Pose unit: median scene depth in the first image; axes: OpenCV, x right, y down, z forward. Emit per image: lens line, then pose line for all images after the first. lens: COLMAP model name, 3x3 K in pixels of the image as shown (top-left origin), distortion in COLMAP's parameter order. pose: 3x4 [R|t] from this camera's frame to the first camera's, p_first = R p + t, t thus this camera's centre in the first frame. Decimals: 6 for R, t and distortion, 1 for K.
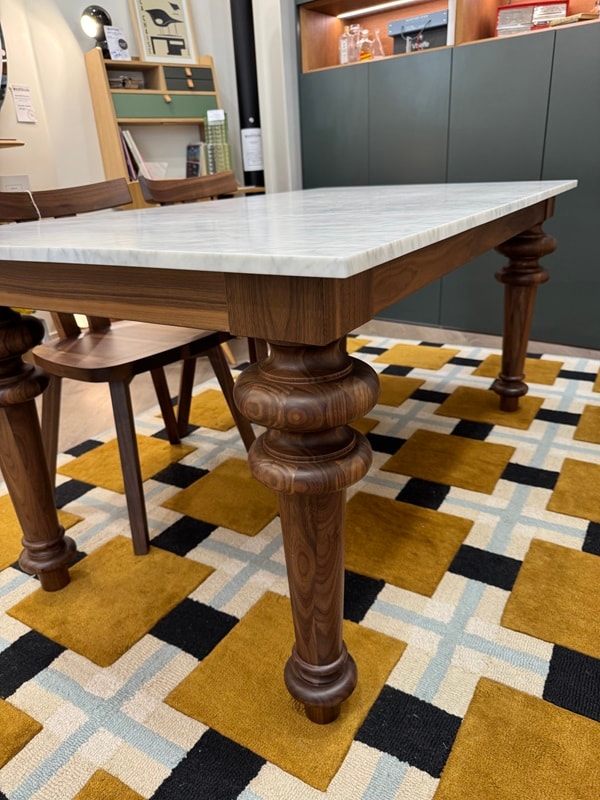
lens RADIAL K [[571.0, 0, 300.0], [0, 571.0, 400.0], [0, 0, 1]] dist [0.083154, -0.124833]
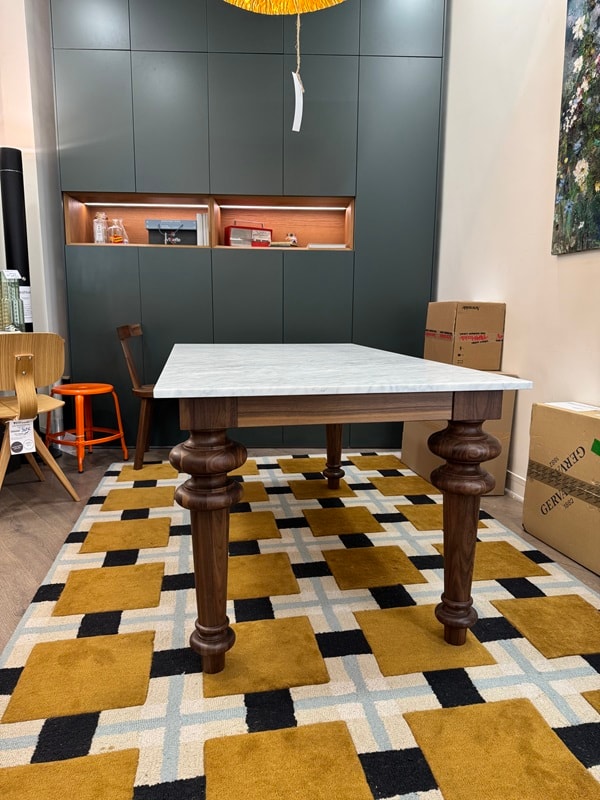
lens RADIAL K [[563.4, 0, 302.0], [0, 563.4, 399.8], [0, 0, 1]] dist [0.063337, -0.077786]
pose [[0.745024, -0.051606, 0.665038, -0.893069], [0.206638, 0.965813, -0.156546, 0.009780], [-0.634223, 0.254053, 0.730218, -0.085529]]
